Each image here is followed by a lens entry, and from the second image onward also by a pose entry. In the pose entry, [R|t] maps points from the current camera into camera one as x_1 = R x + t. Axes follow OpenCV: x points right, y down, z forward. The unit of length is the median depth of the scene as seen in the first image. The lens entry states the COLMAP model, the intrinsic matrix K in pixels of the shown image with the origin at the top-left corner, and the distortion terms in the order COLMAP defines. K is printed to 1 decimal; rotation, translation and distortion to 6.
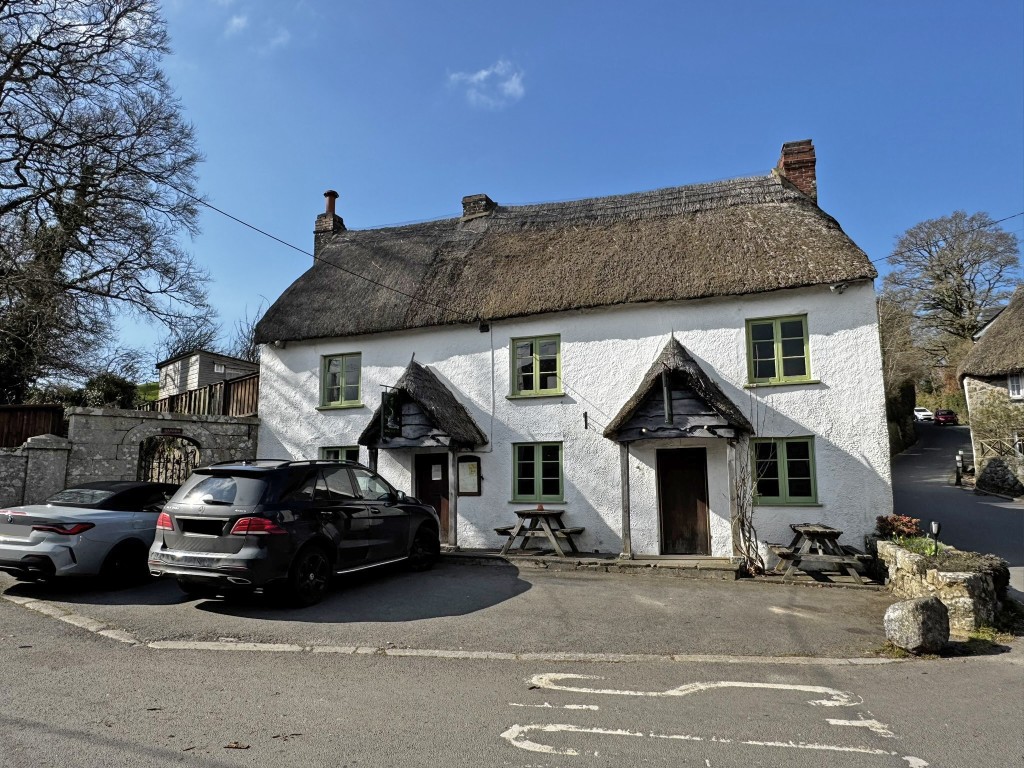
lens RADIAL K [[688.1, 0, 514.7], [0, 688.1, 388.0], [0, 0, 1]] dist [-0.019643, 0.017270]
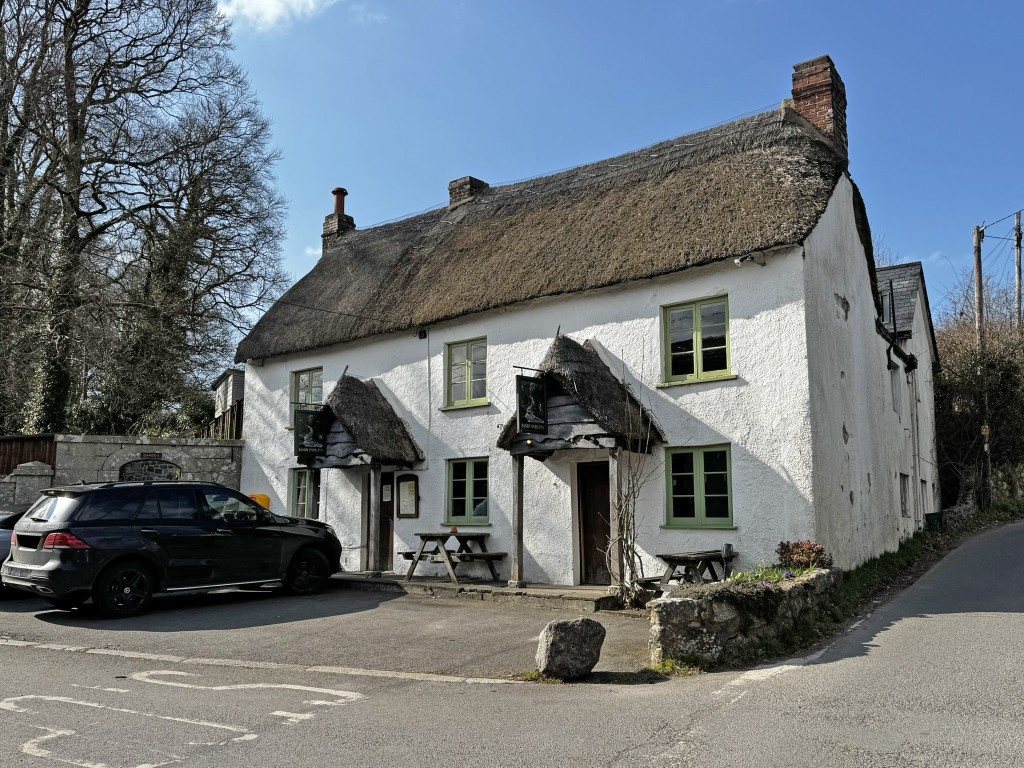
lens RADIAL K [[892.8, 0, 516.5], [0, 892.8, 395.1], [0, 0, 1]] dist [0.074297, -0.061430]
pose [[0.943835, -0.044796, -0.327367, 0.492898], [0.046603, 0.998911, -0.002326, 0.002405], [0.327115, -0.013061, 0.944894, -0.084748]]
